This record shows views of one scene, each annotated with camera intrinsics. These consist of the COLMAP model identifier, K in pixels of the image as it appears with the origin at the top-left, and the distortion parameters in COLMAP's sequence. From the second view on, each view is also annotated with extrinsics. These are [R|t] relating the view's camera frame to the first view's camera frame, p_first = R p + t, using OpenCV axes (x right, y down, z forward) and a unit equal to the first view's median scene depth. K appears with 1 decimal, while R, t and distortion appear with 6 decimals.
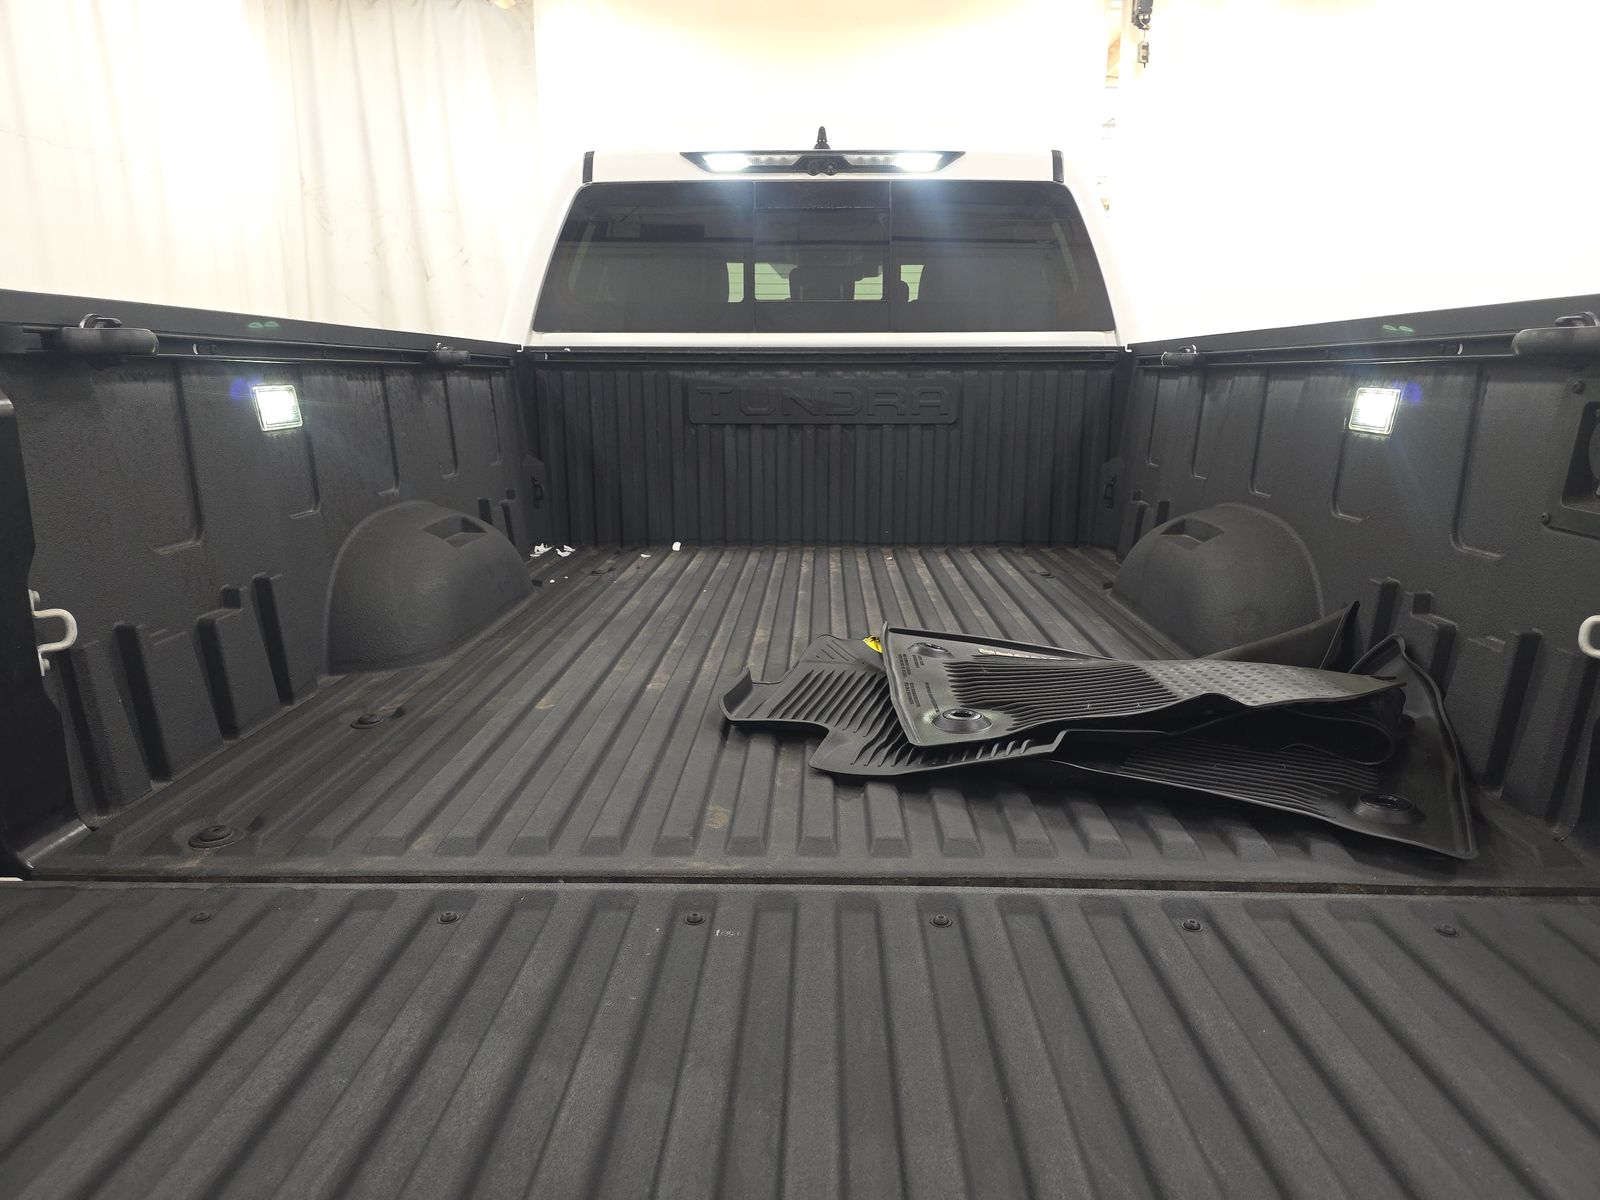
lens RADIAL K [[1080.6, 0, 795.5], [0, 1080.6, 603.2], [0, 0, 1]] dist [0.038548, -0.013545]
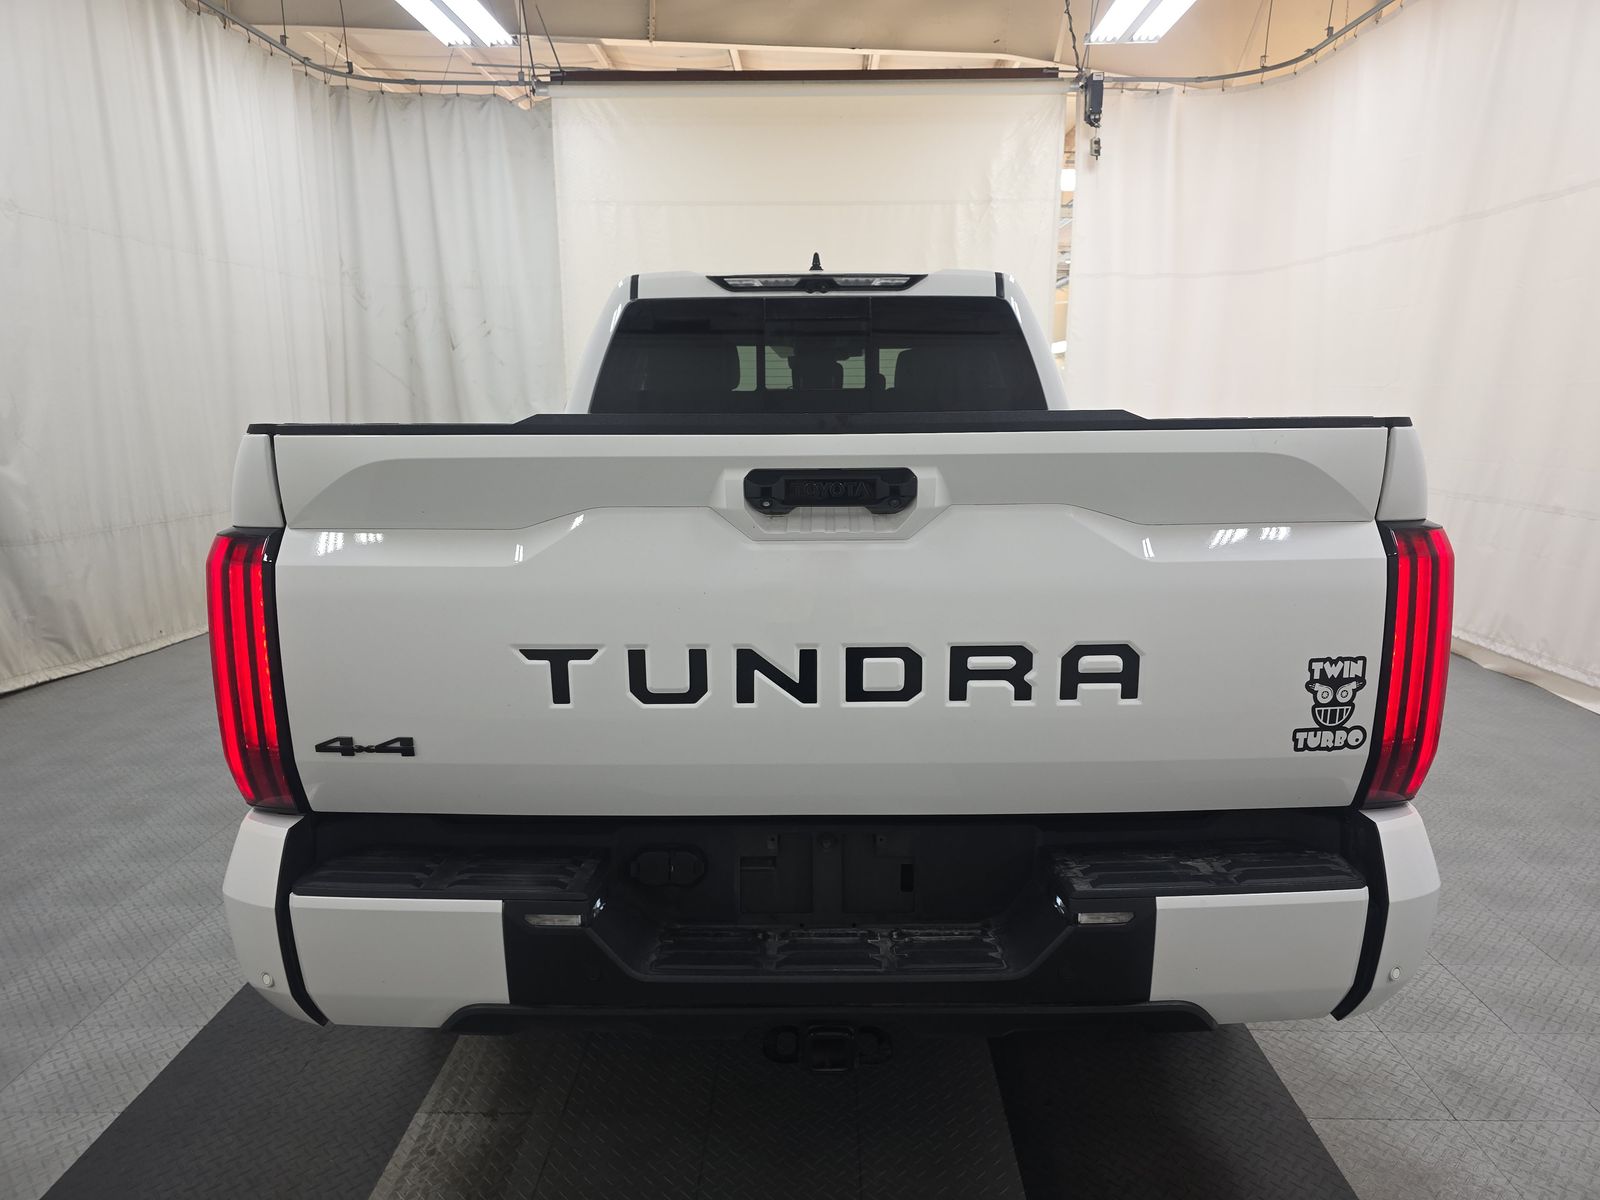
lens RADIAL K [[1080.6, 0, 799.6], [0, 1080.6, 612.9], [0, 0, 1]] dist [0.038548, -0.013545]
pose [[0.999839, -0.007845, 0.016133, -0.019066], [0.008388, 0.999390, -0.033905, 0.026716], [-0.015858, 0.034035, 0.999295, -0.257950]]
